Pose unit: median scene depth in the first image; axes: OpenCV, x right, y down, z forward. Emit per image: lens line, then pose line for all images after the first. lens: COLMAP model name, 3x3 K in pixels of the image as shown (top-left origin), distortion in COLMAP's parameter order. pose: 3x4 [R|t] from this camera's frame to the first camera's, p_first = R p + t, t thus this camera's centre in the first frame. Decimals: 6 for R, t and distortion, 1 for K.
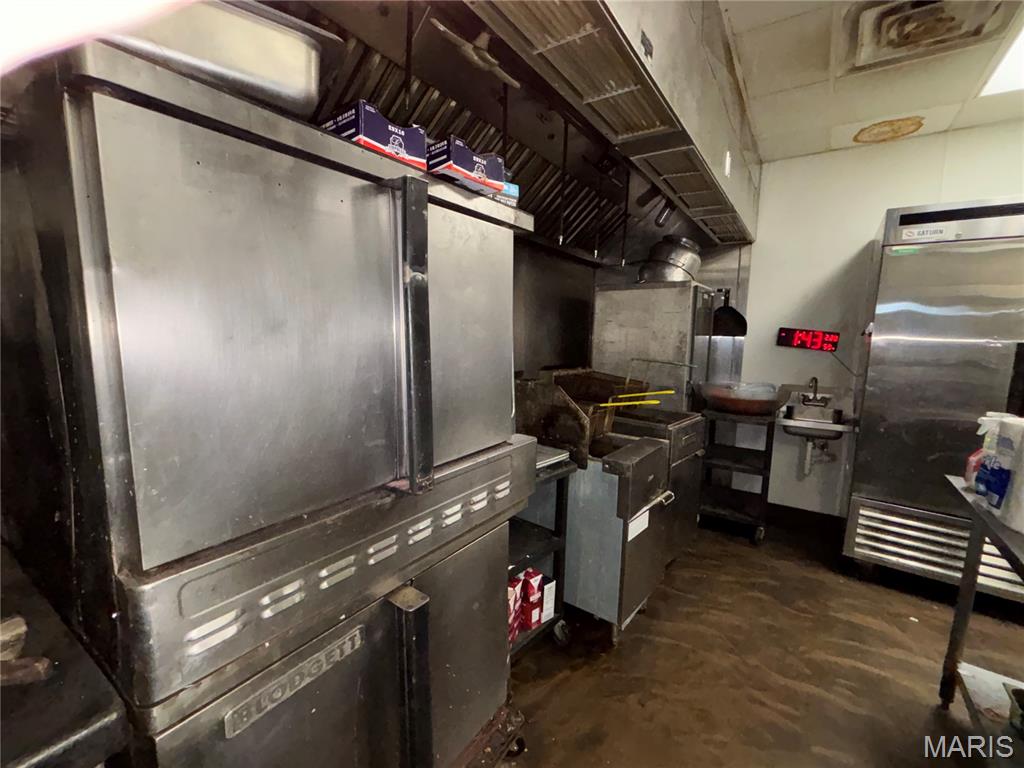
lens RADIAL K [[442.9, 0, 513.9], [0, 442.9, 382.2], [0, 0, 1]] dist [-0.000489, 0.001080]
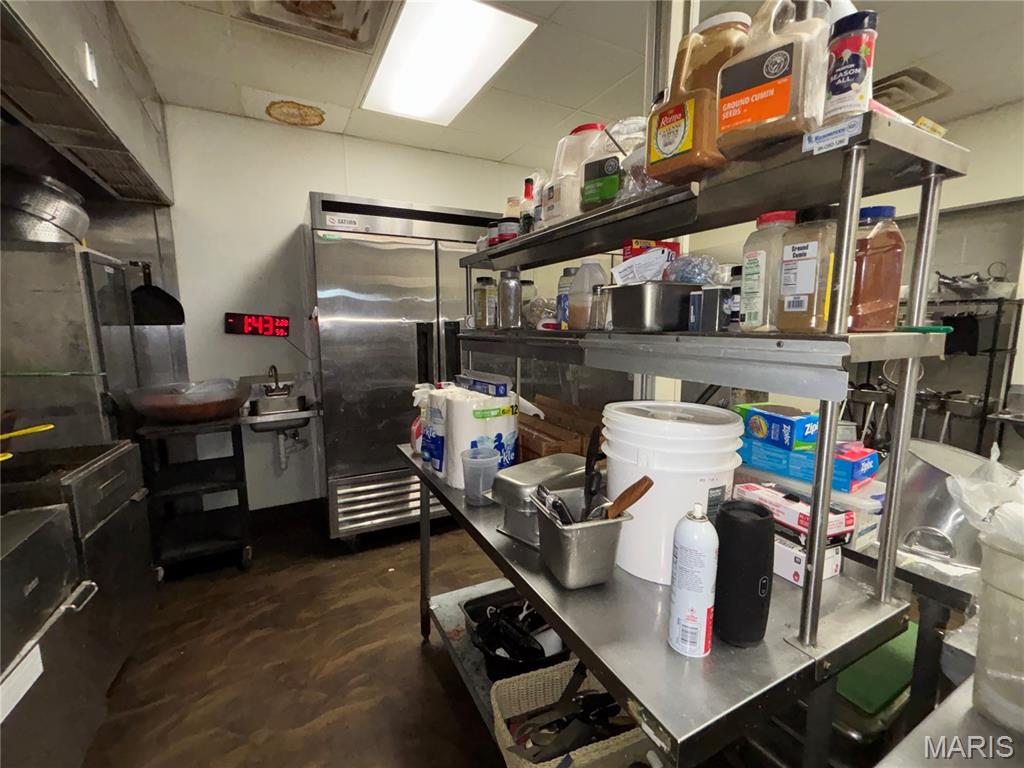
lens RADIAL K [[442.9, 0, 508.5], [0, 442.9, 383.4], [0, 0, 1]] dist [-0.000489, 0.001080]
pose [[0.465391, -0.153833, 0.871634, 0.106578], [0.120698, 0.986611, 0.109681, -0.019683], [-0.876837, 0.054160, 0.477727, 0.142892]]
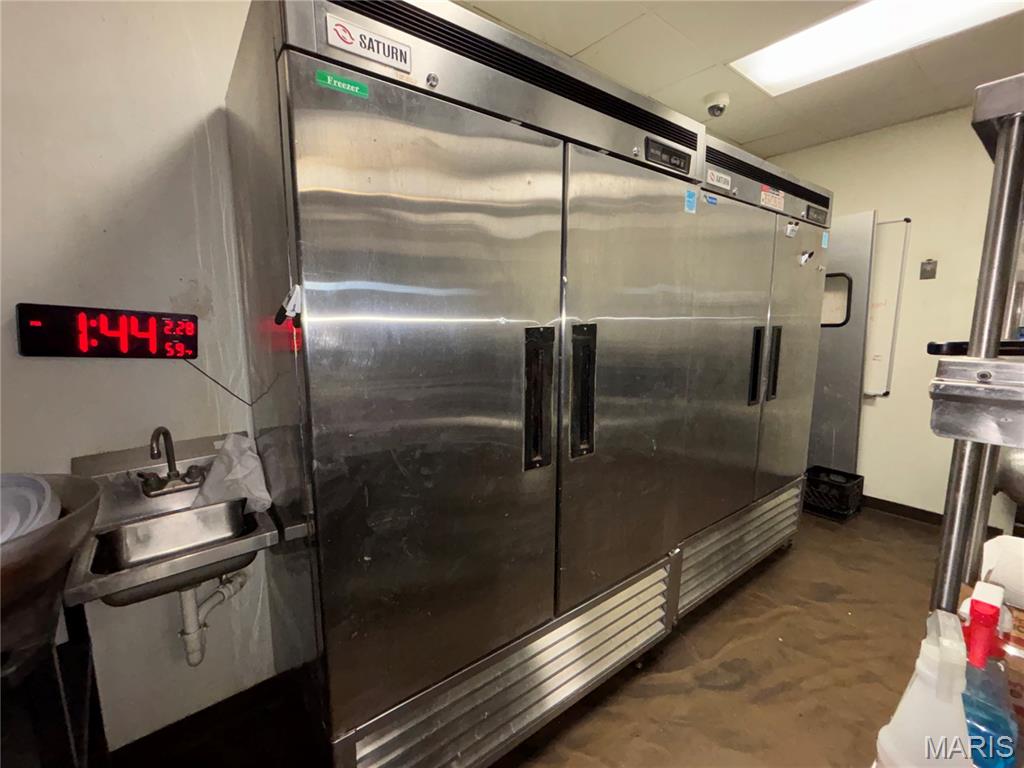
lens RADIAL K [[442.9, 0, 509.5], [0, 442.9, 385.5], [0, 0, 1]] dist [-0.000489, 0.001080]
pose [[0.293293, -0.174936, 0.939881, 0.480667], [0.124760, 0.981712, 0.143791, -0.080258], [-0.947847, 0.075086, 0.309754, 0.686345]]
